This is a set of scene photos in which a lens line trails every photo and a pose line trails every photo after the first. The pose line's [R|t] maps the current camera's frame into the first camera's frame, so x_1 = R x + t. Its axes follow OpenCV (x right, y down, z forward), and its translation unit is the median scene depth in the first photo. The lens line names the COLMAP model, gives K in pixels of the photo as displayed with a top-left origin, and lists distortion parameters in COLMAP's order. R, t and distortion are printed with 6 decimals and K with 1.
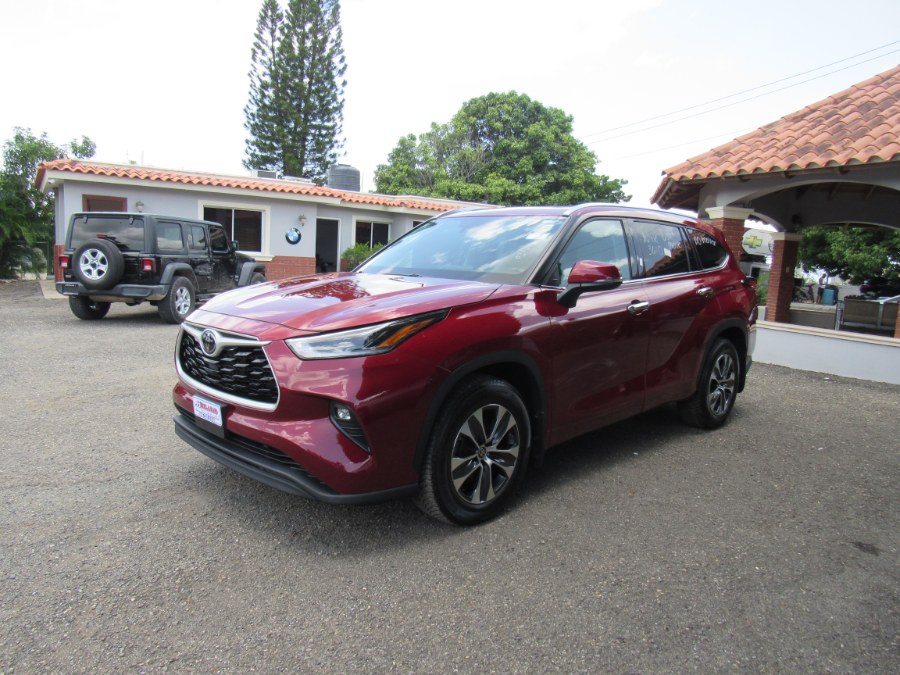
lens RADIAL K [[653.6, 0, 450.8], [0, 653.6, 340.7], [0, 0, 1]] dist [-0.044885, 0.033490]
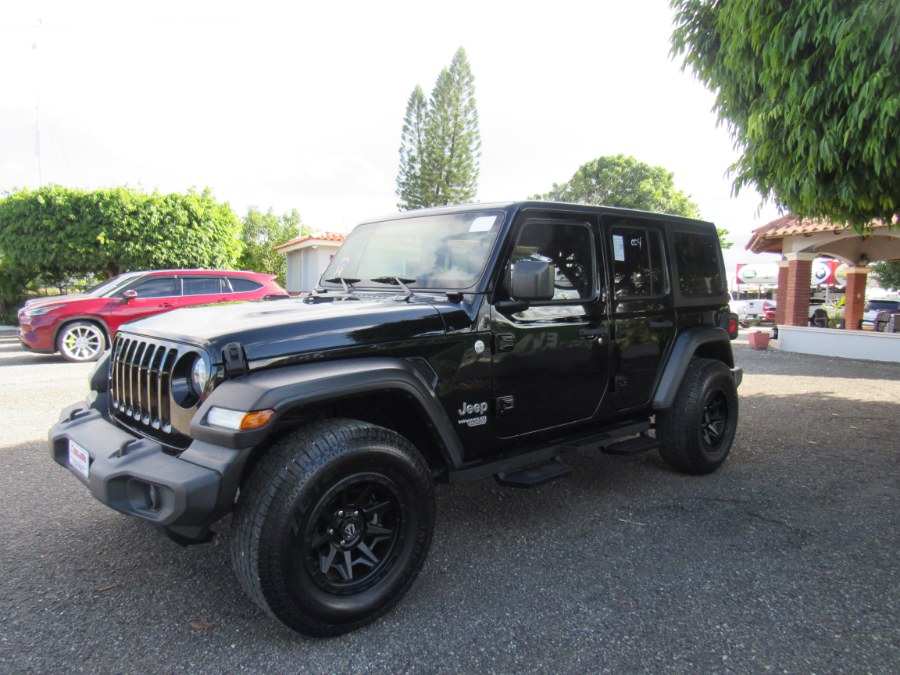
lens RADIAL K [[653.6, 0, 448.4], [0, 653.6, 332.1], [0, 0, 1]] dist [-0.044885, 0.033490]
pose [[0.989785, -0.018070, -0.141416, -0.057158], [0.007211, 0.997010, -0.076930, 0.029327], [0.142383, 0.075125, 0.986957, -0.200646]]
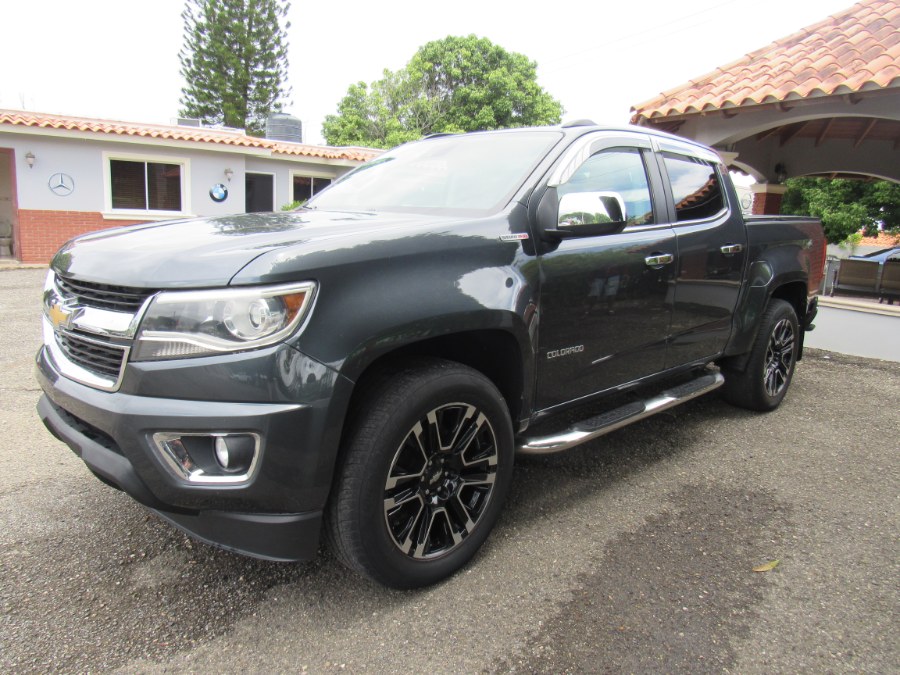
lens RADIAL K [[653.6, 0, 453.4], [0, 653.6, 339.4], [0, 0, 1]] dist [-0.044885, 0.033490]
pose [[0.998818, -0.016318, 0.045776, 0.020719], [0.013638, 0.998209, 0.058255, -0.005798], [-0.046645, -0.057562, 0.997252, 0.061238]]
